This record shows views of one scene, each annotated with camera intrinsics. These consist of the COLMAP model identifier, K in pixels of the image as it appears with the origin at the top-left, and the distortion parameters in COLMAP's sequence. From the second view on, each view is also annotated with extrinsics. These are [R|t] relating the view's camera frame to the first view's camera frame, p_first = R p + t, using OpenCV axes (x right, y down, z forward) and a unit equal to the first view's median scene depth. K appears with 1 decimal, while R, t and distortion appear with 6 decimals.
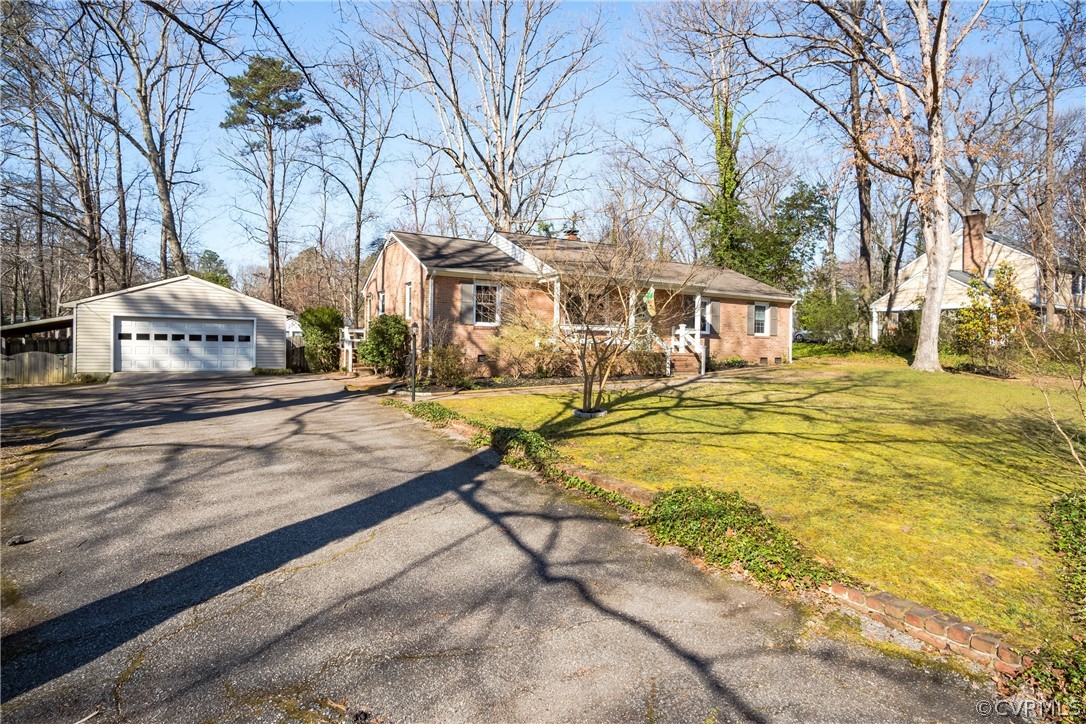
lens RADIAL K [[579.6, 0, 546.1], [0, 579.6, 361.7], [0, 0, 1]] dist [-0.033844, 0.005824]
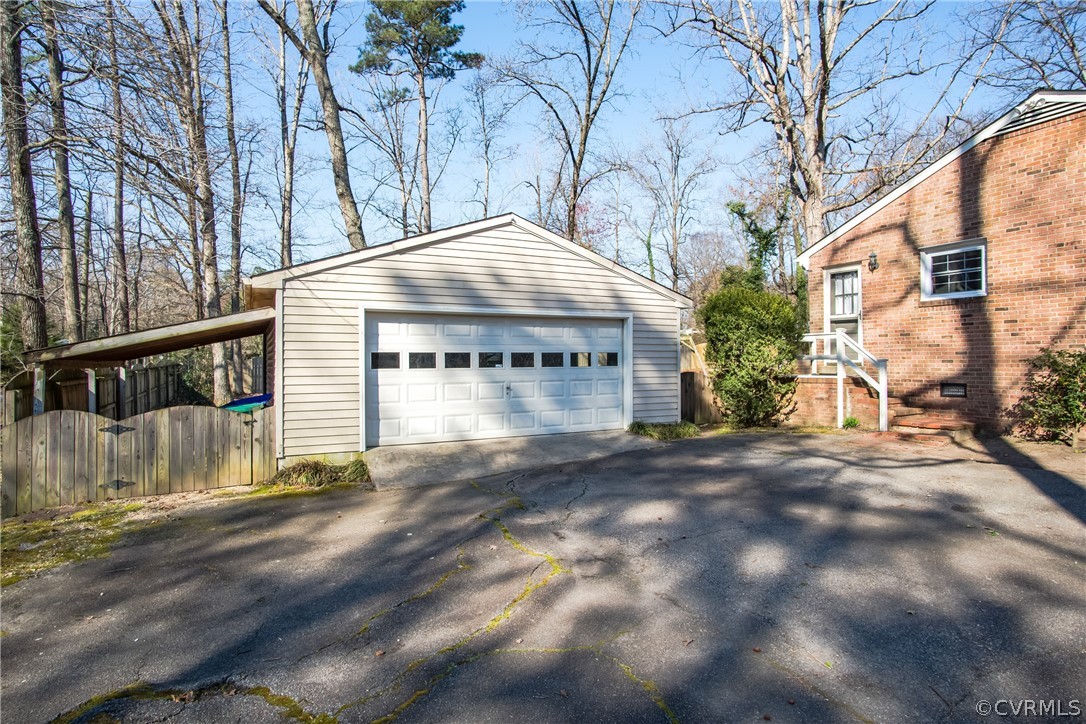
lens RADIAL K [[579.6, 0, 547.0], [0, 579.6, 355.3], [0, 0, 1]] dist [-0.033844, 0.005824]
pose [[0.999017, -0.022640, -0.038104, -0.581028], [0.021200, 0.999061, -0.037777, -0.028709], [0.038924, 0.036932, 0.998559, 0.564803]]
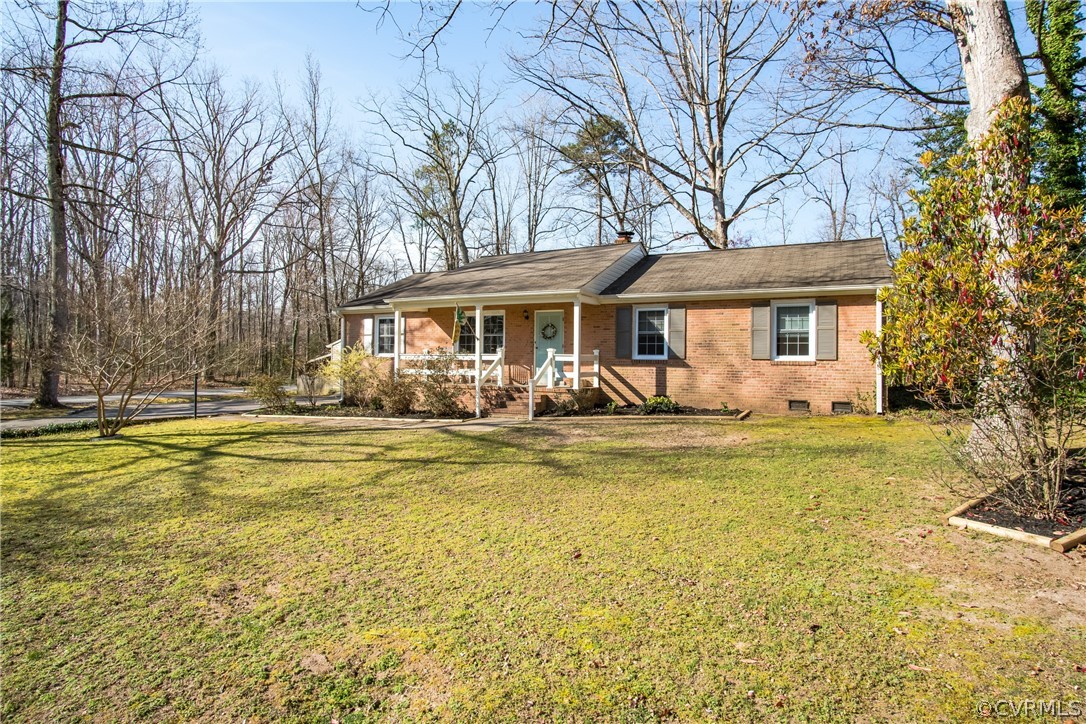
lens RADIAL K [[579.6, 0, 538.4], [0, 579.6, 365.3], [0, 0, 1]] dist [-0.033844, 0.005824]
pose [[0.538323, -0.002259, -0.842735, 0.790445], [-0.022759, 0.999593, -0.017217, -0.029159], [0.842431, 0.028448, 0.538053, 0.563953]]
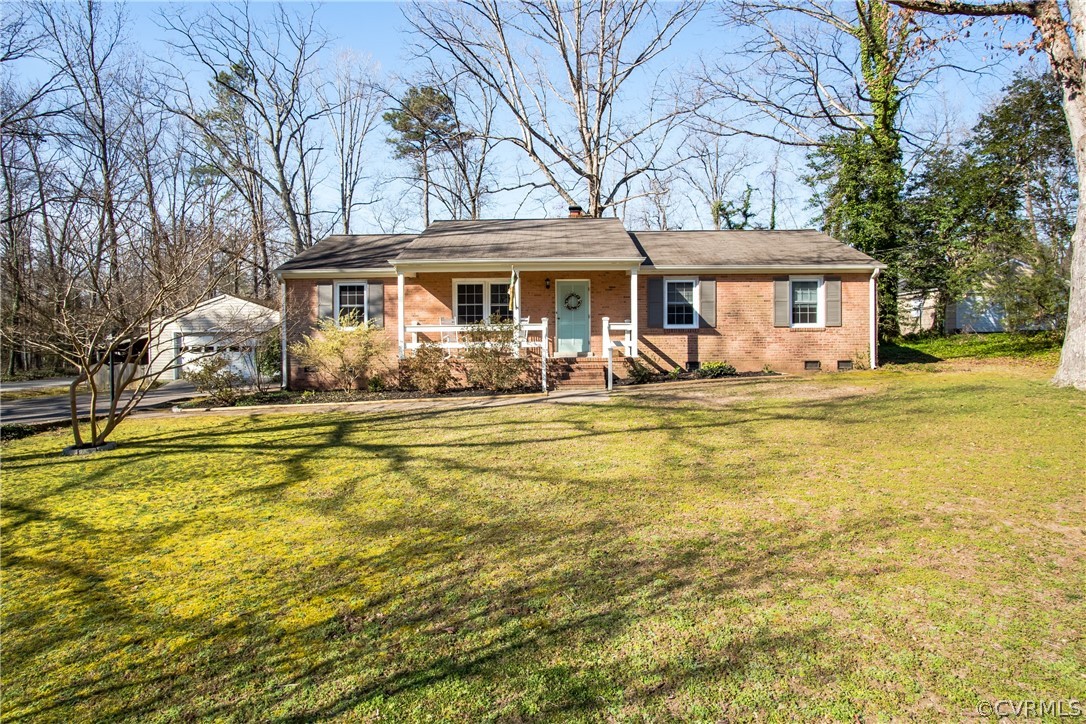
lens RADIAL K [[579.6, 0, 541.0], [0, 579.6, 361.9], [0, 0, 1]] dist [-0.033844, 0.005824]
pose [[0.860757, -0.008811, -0.508939, 0.499306], [0.008266, 0.999960, -0.003332, -0.007713], [0.508948, -0.001339, 0.860796, 0.328394]]
